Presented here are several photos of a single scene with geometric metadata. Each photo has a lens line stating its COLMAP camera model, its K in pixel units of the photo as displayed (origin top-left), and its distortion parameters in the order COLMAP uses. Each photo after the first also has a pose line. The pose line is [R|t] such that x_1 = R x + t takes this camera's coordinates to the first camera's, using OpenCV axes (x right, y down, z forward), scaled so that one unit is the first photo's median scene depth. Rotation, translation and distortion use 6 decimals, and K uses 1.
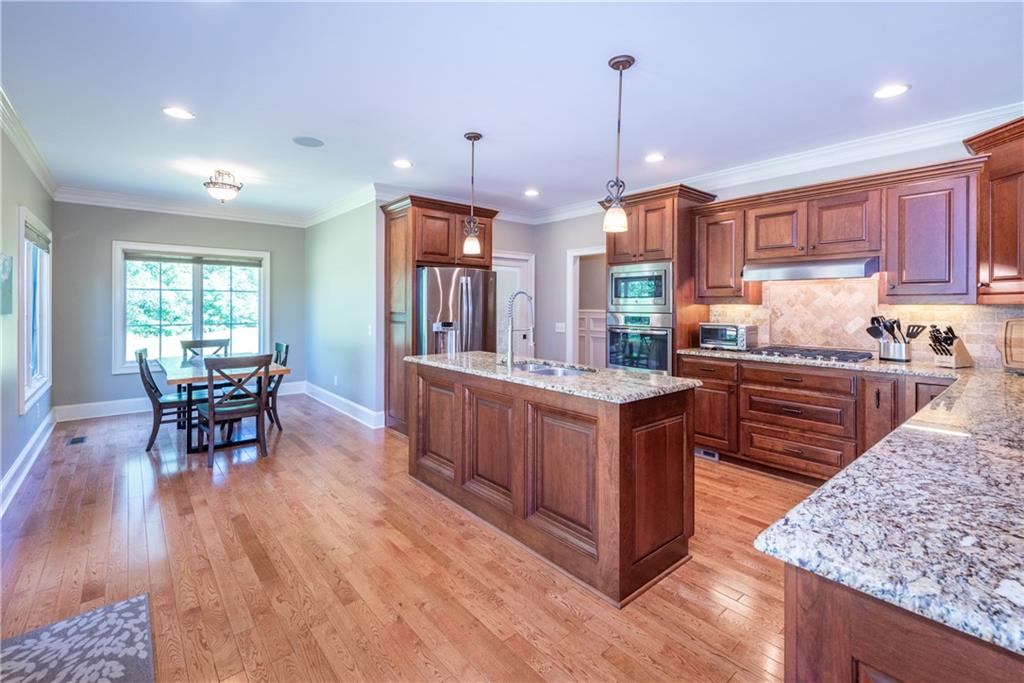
lens RADIAL K [[449.3, 0, 515.0], [0, 449.3, 305.7], [0, 0, 1]] dist [0.012509, -0.000235]
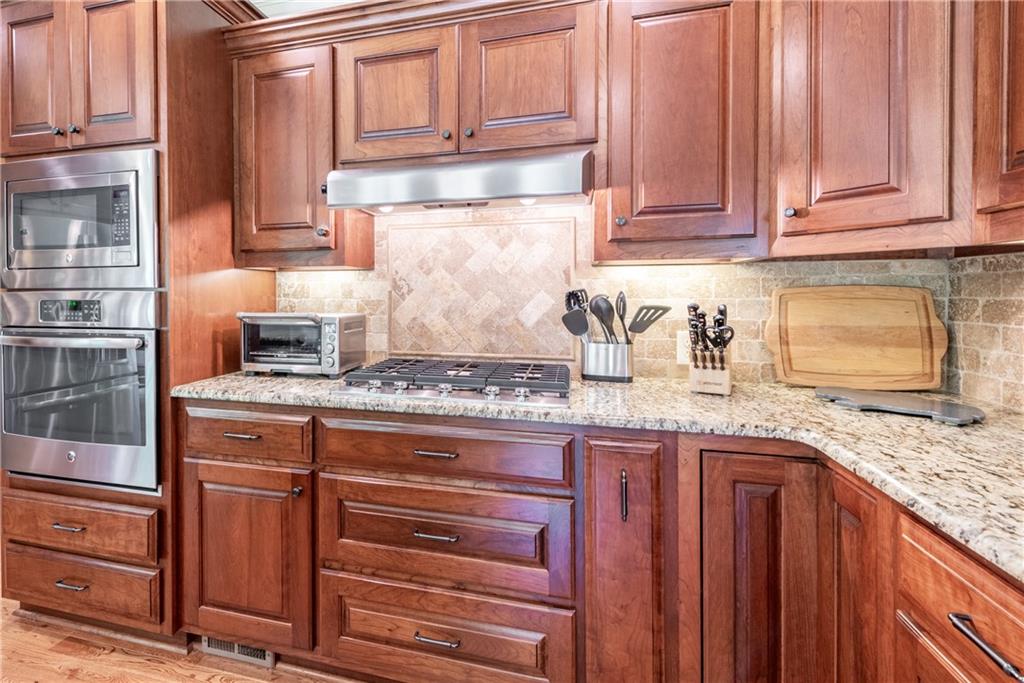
lens RADIAL K [[474.9, 0, 434.4], [0, 474.9, 295.9], [0, 0, 1]] dist [0.002039, -0.000068]
pose [[0.829992, -0.010011, 0.557685, 0.359583], [0.006788, 0.999946, 0.007847, 0.023205], [-0.557734, -0.002727, 0.830015, 0.614897]]
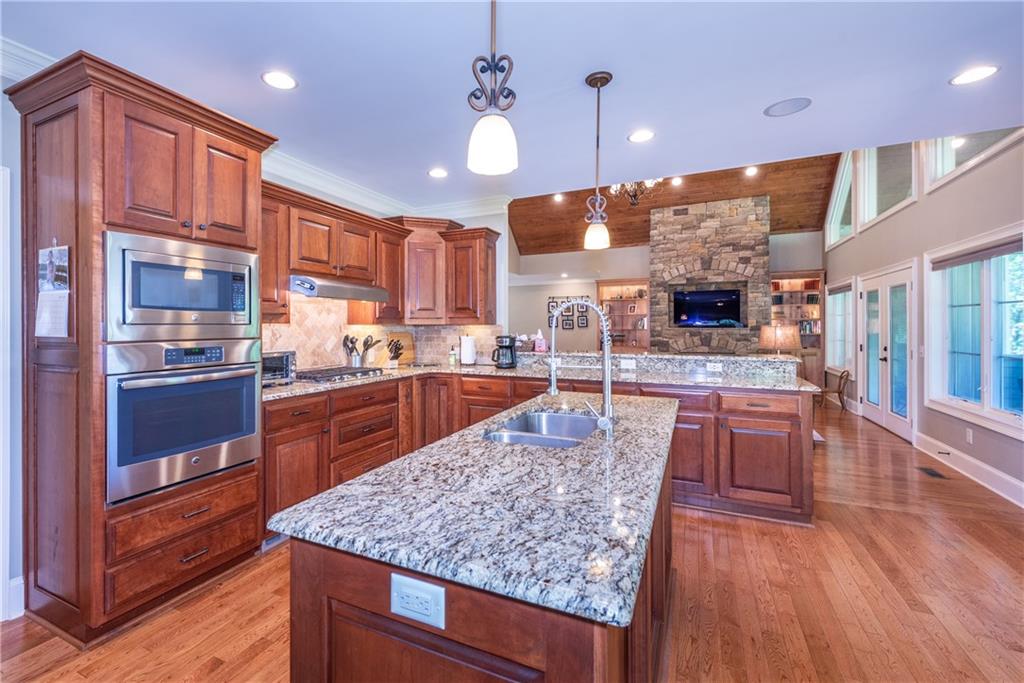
lens RADIAL K [[448.7, 0, 471.4], [0, 448.7, 327.1], [0, 0, 1]] dist [0.010229, -0.000749]
pose [[-0.386858, -0.002567, 0.922136, -0.372225], [0.002416, 0.999990, 0.003797, -0.000042], [-0.922136, 0.003697, -0.386847, 1.079681]]
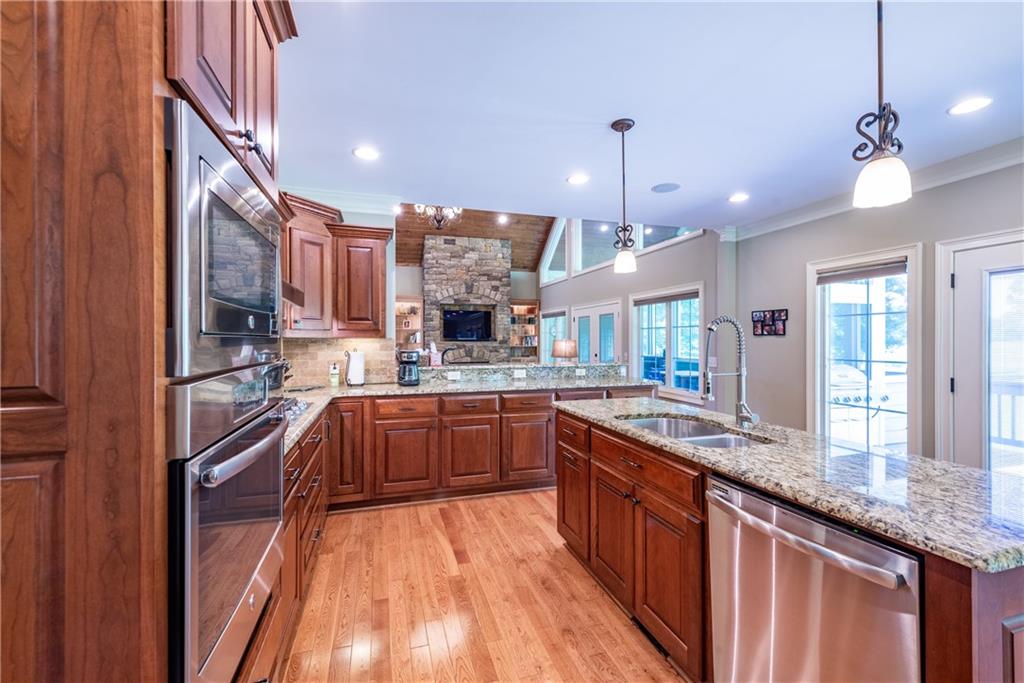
lens RADIAL K [[422.4, 0, 507.1], [0, 422.4, 340.0], [0, 0, 1]] dist [0.010896, -0.000390]
pose [[-0.915685, -0.001725, 0.401892, 0.048046], [-0.001088, 0.999998, 0.001812, 0.000009], [-0.401894, 0.001222, -0.915685, 1.381215]]
